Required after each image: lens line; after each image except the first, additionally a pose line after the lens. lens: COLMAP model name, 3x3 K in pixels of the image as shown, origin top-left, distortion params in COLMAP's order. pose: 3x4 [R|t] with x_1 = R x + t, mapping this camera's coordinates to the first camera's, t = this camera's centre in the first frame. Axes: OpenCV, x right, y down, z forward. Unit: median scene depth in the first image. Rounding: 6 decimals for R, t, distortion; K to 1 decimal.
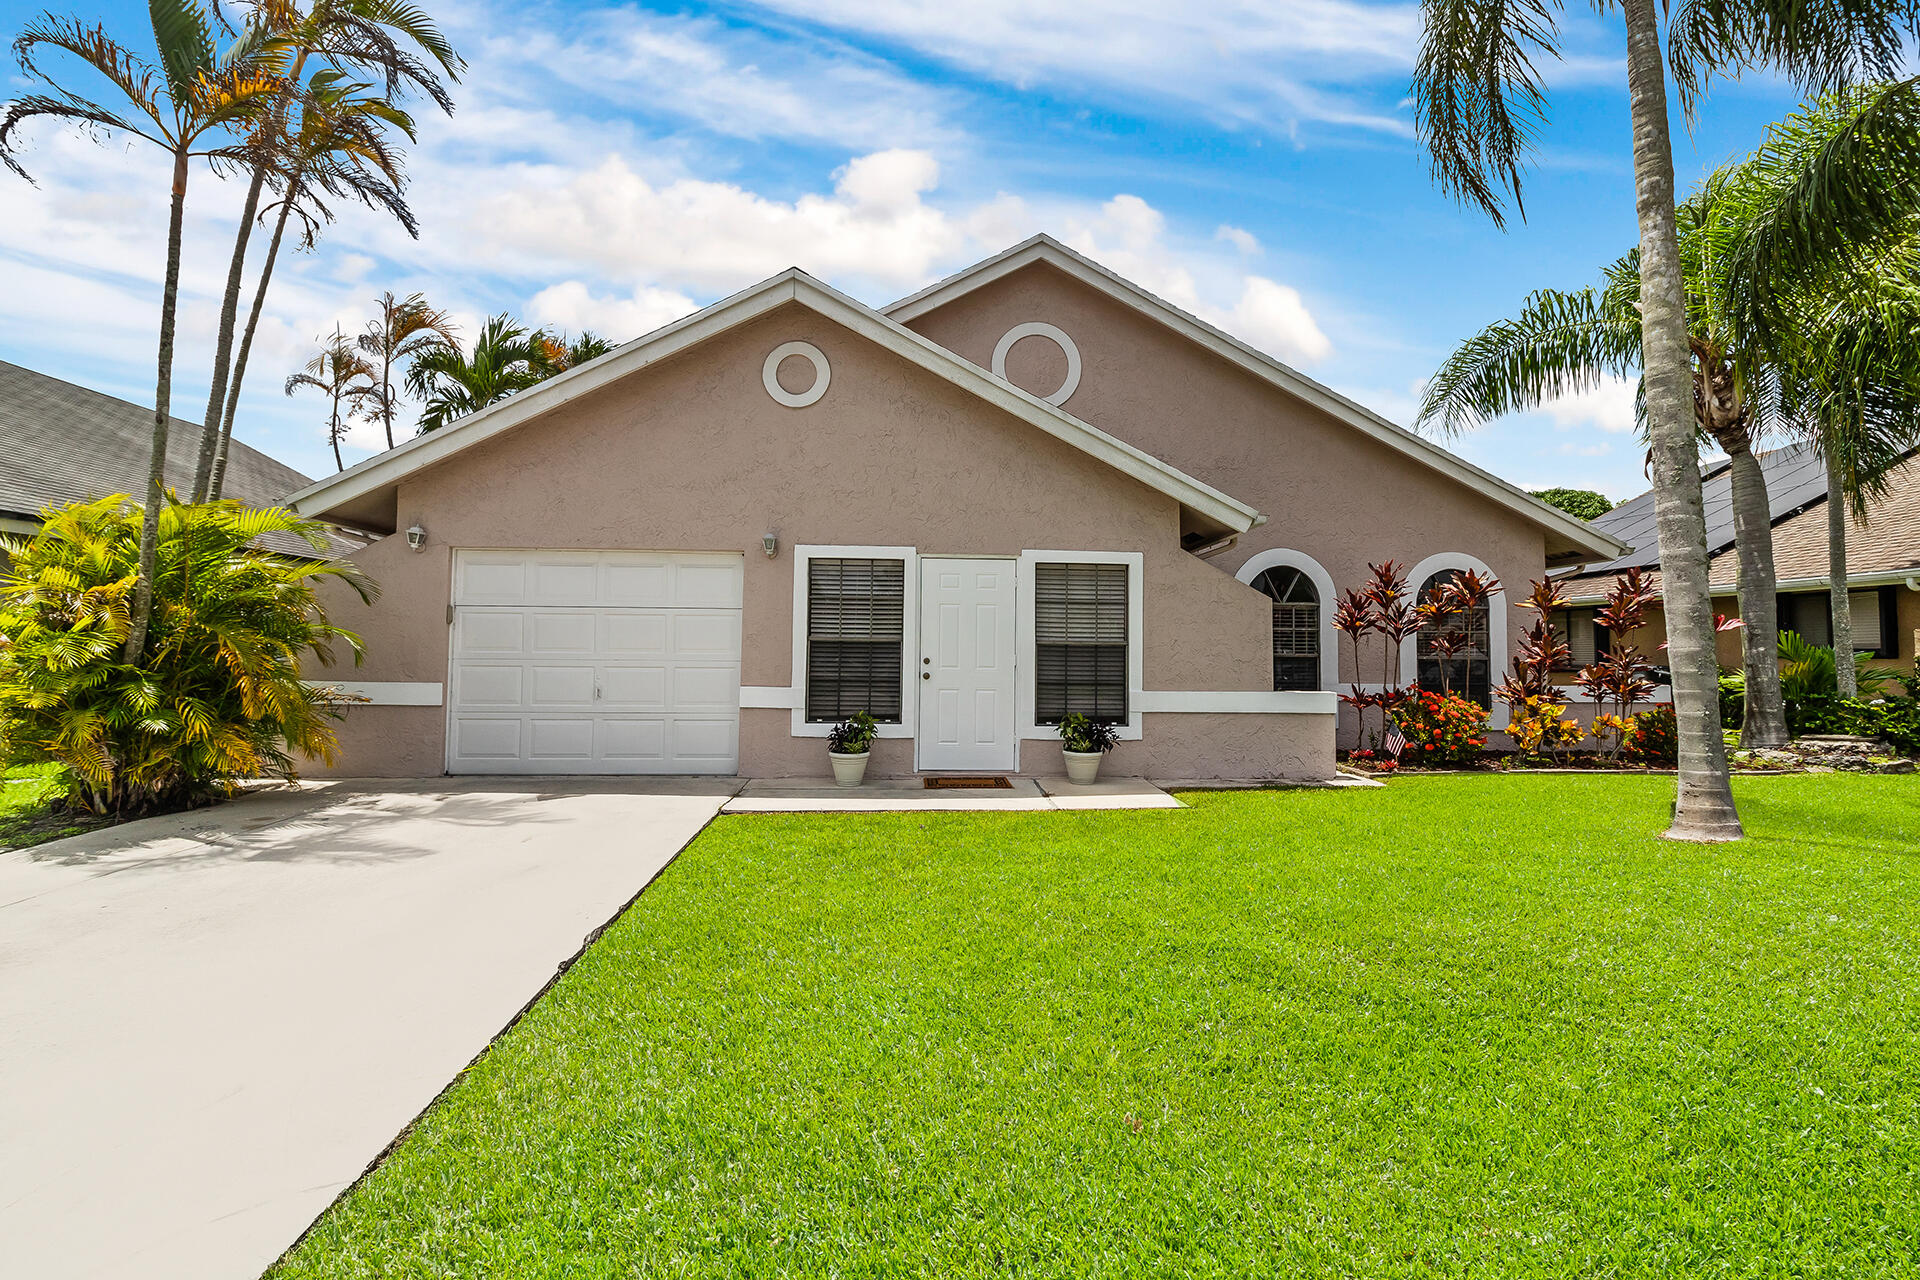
lens RADIAL K [[884.1, 0, 947.7], [0, 884.1, 615.6], [0, 0, 1]] dist [0.002061, -0.000045]
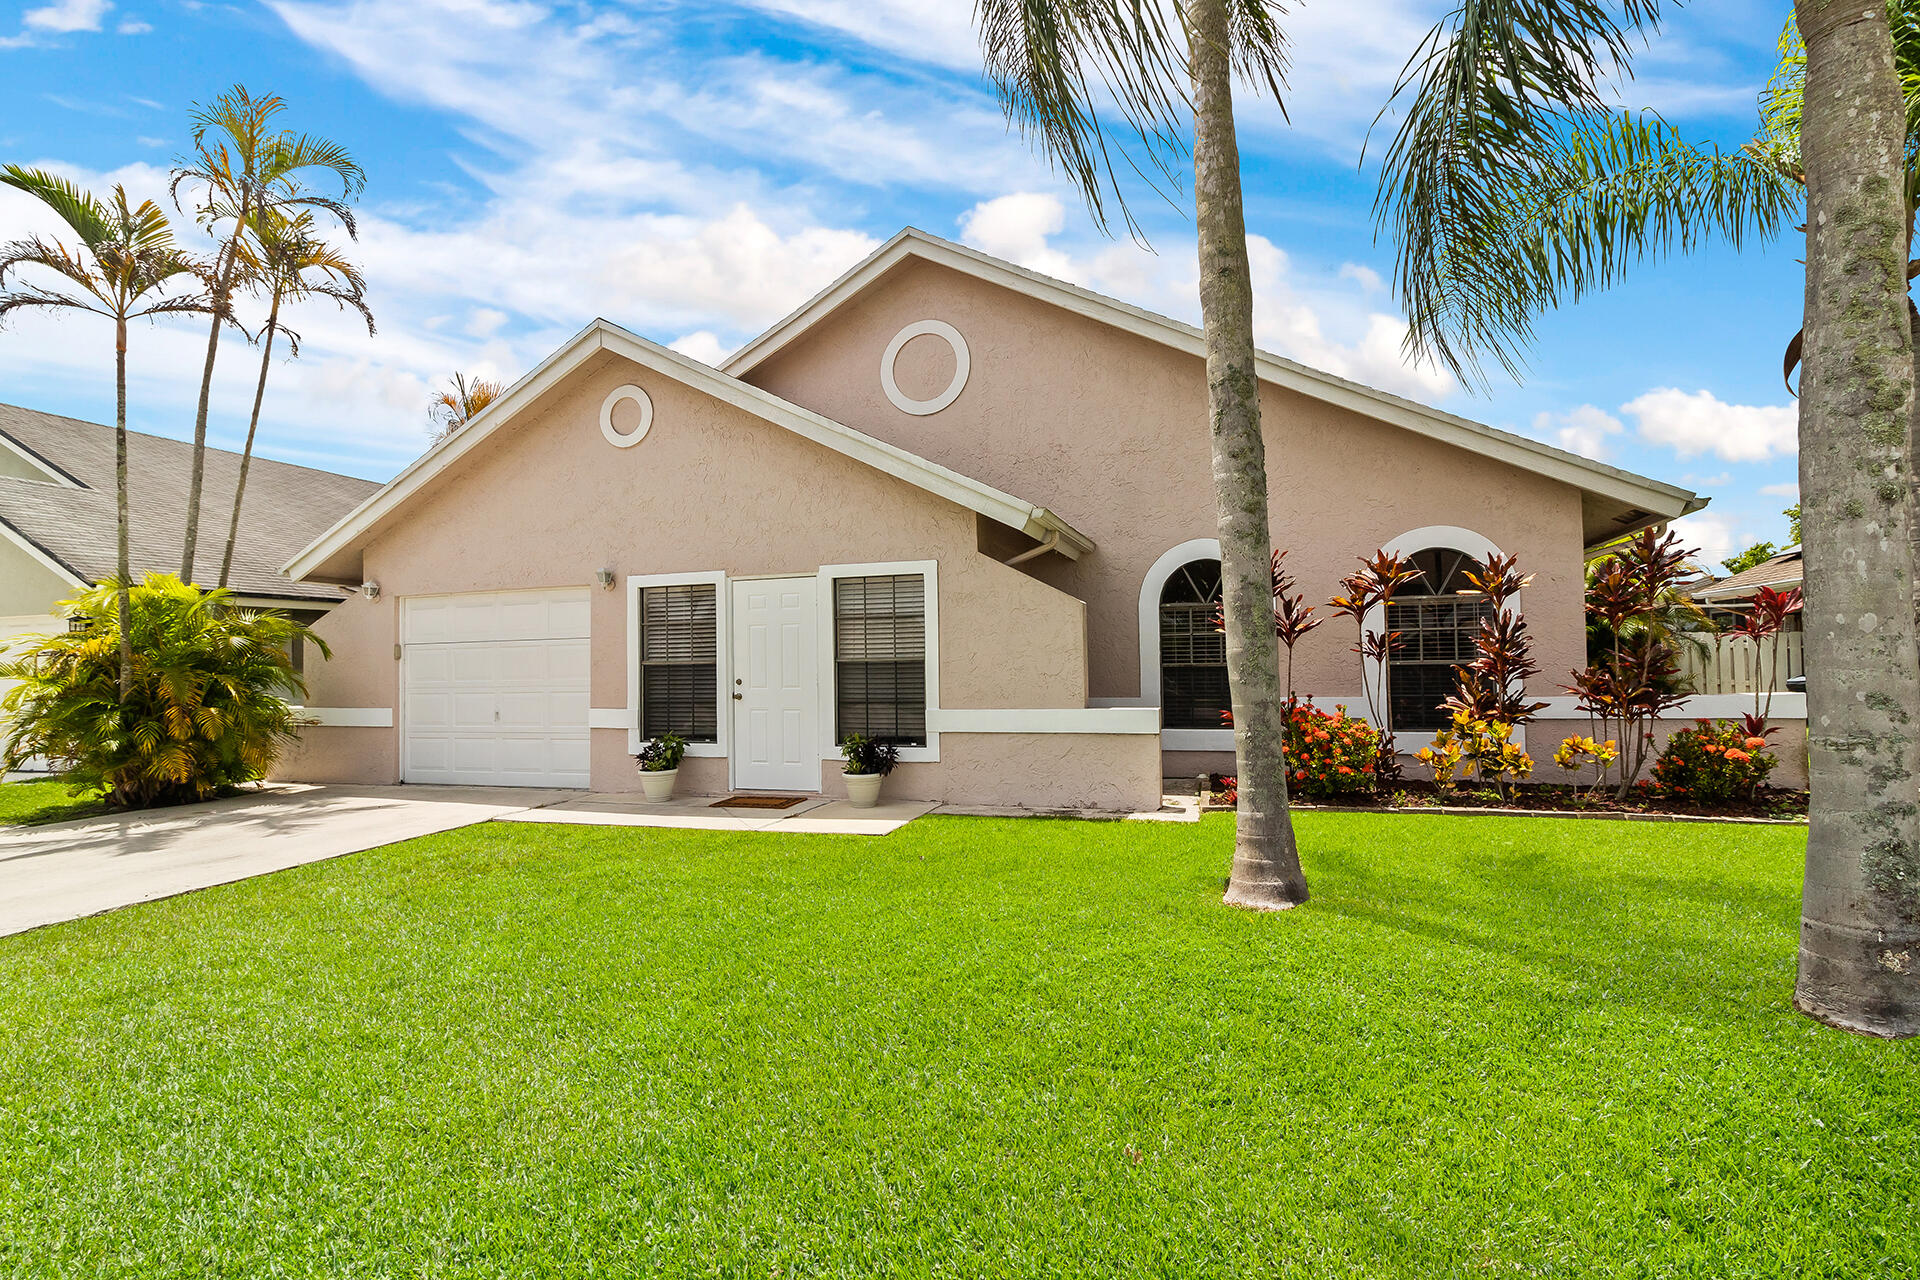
lens RADIAL K [[907.7, 0, 960.0], [0, 907.7, 640.0], [0, 0, 1]] dist [0.001406, 0.000239]
pose [[0.925876, -0.037749, -0.375937, 0.603419], [0.042126, 0.999106, 0.003426, 0.010467], [0.375472, -0.019009, 0.926639, 0.129234]]
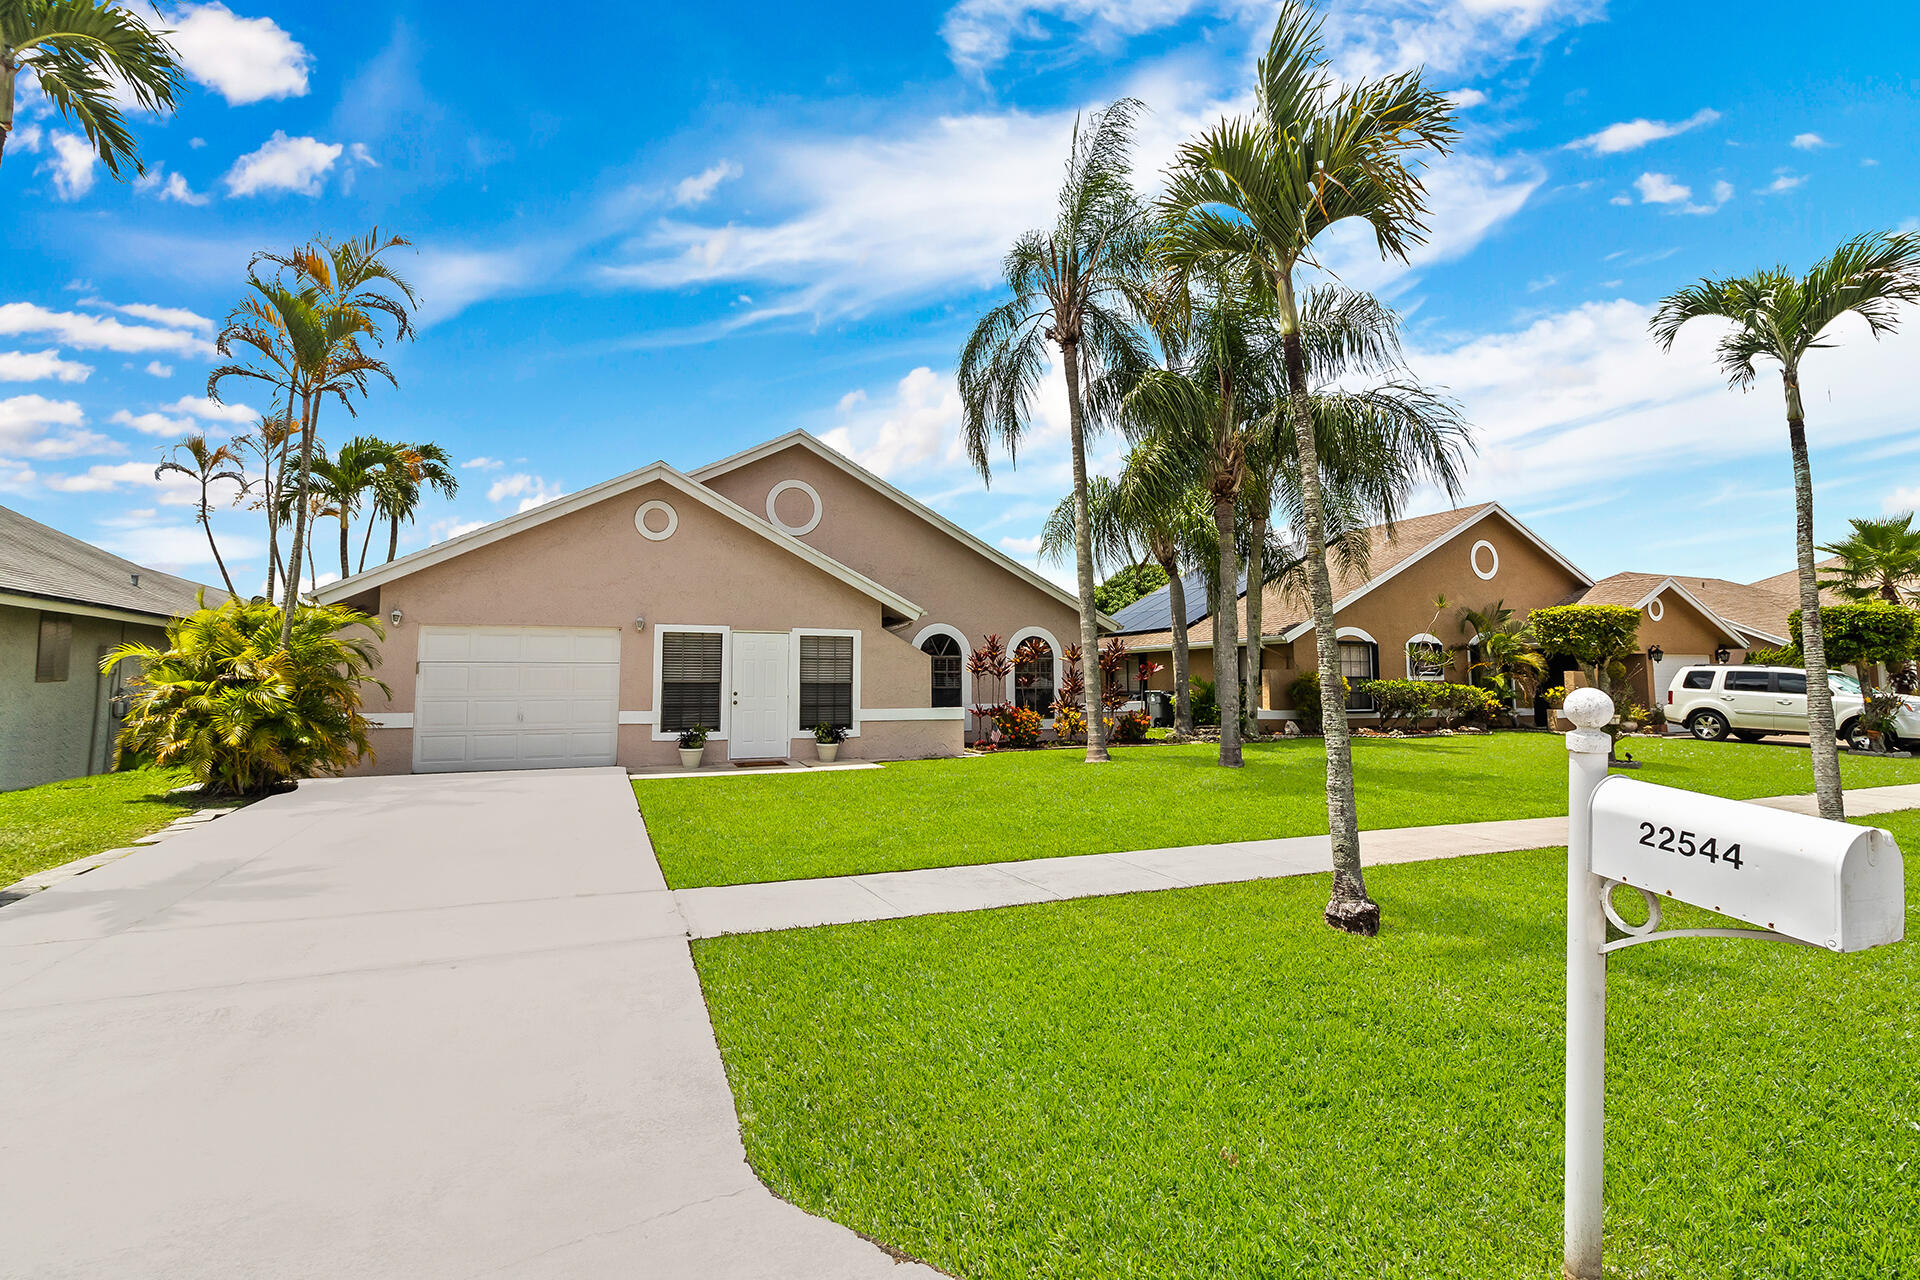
lens RADIAL K [[884.1, 0, 947.7], [0, 884.1, 615.6], [0, 0, 1]] dist [0.002061, -0.000045]
pose [[0.943496, 0.014221, 0.331078, -0.201105], [-0.001199, 0.999219, -0.039505, -0.030963], [-0.331381, 0.036876, 0.942776, -0.723001]]
